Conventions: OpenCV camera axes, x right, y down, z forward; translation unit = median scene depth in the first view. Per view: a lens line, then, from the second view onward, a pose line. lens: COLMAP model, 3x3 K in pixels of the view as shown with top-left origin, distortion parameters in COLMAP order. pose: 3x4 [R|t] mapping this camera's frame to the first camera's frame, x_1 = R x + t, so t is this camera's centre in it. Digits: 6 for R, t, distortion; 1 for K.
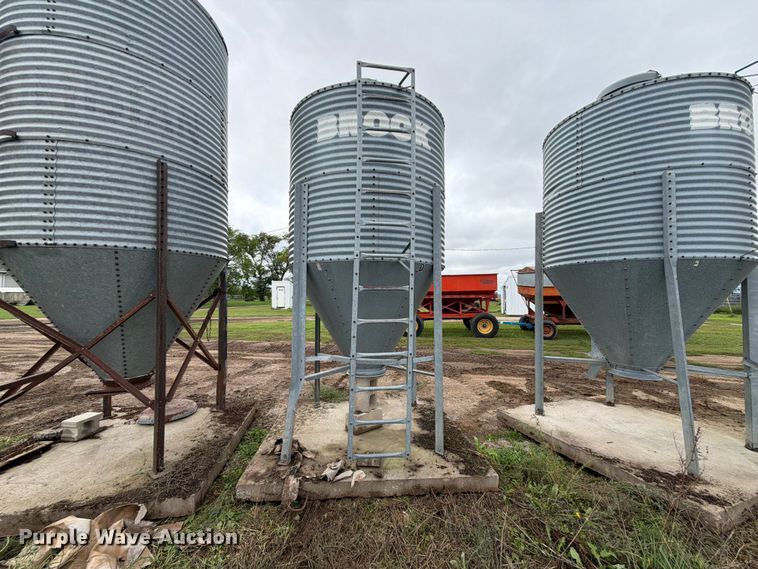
lens RADIAL K [[300.8, 0, 380.0], [0, 300.8, 285.8], [0, 0, 1]] dist [-0.002219, 0.000010]
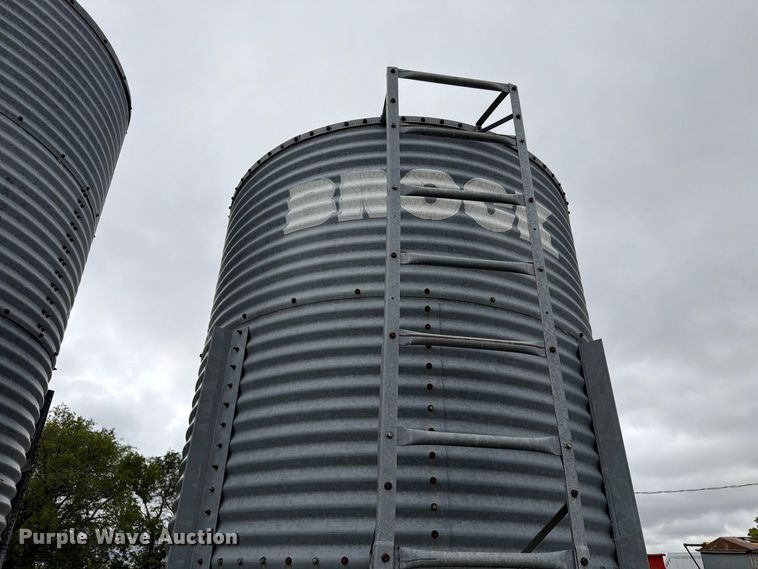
lens RADIAL K [[529.2, 0, 381.3], [0, 529.2, 286.5], [0, 0, 1]] dist [0.069111, -0.080048]
pose [[0.999840, 0.004821, -0.017220, -0.064868], [-0.012204, 0.887811, -0.460047, -0.085341], [0.013070, 0.460183, 0.887728, 0.401597]]
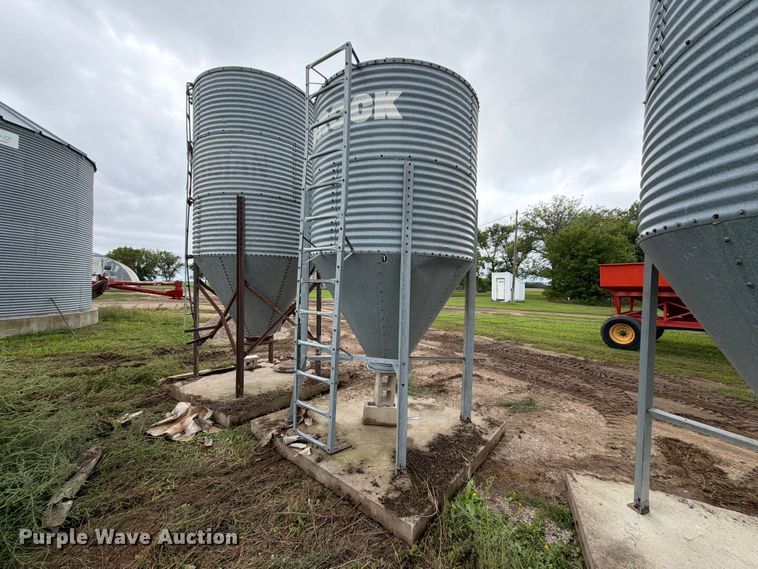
lens RADIAL K [[303.3, 0, 381.1], [0, 303.3, 286.3], [0, 0, 1]] dist [-0.001048, -0.000015]
pose [[0.707701, 0.021293, -0.706191, 0.798343], [-0.001021, 0.999576, 0.029116, -0.004033], [0.706511, -0.019885, 0.707423, 0.376410]]
